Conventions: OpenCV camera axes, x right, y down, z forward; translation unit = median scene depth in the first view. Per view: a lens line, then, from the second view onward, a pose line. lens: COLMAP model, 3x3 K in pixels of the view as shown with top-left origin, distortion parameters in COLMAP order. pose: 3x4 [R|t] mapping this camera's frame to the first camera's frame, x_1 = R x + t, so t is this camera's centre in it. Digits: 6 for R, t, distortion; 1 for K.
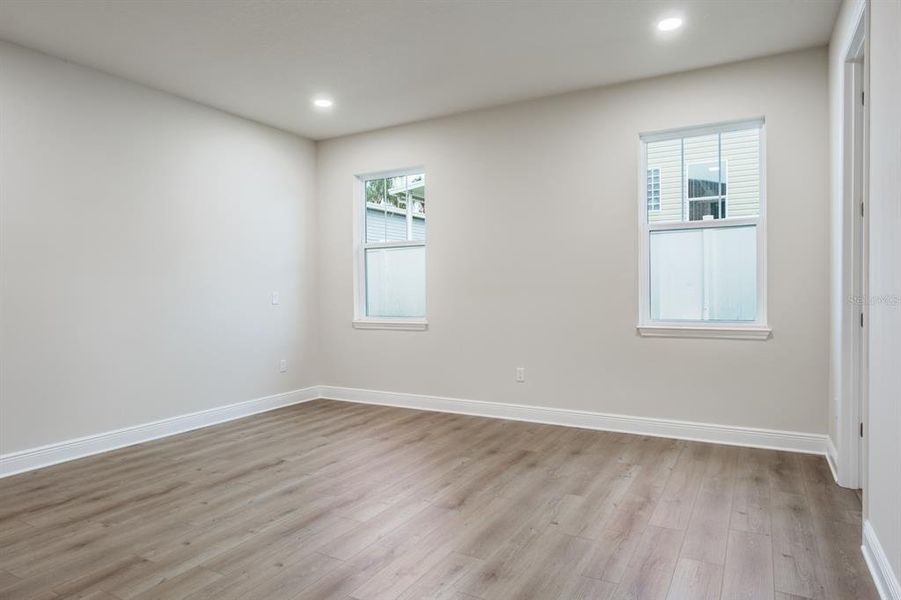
lens RADIAL K [[562.7, 0, 449.1], [0, 562.7, 297.6], [0, 0, 1]] dist [-0.005549, -0.000125]
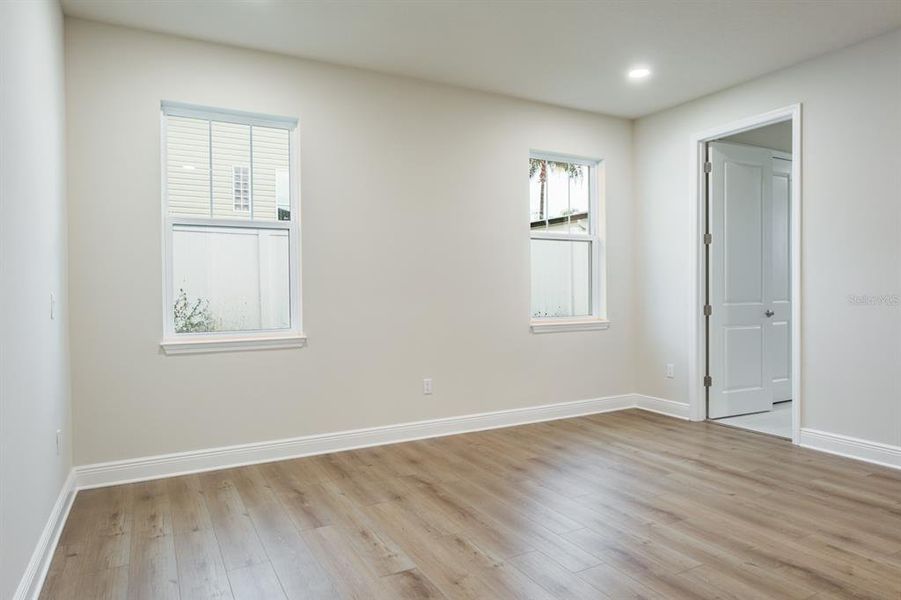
lens RADIAL K [[543.3, 0, 450.5], [0, 543.3, 300.0], [0, 0, 1]] dist [-0.001525, -0.001540]
pose [[0.545665, -0.000798, 0.838003, -0.653373], [0.023124, 0.999633, -0.014105, 0.014815], [-0.837684, 0.027074, 0.545483, 0.569295]]
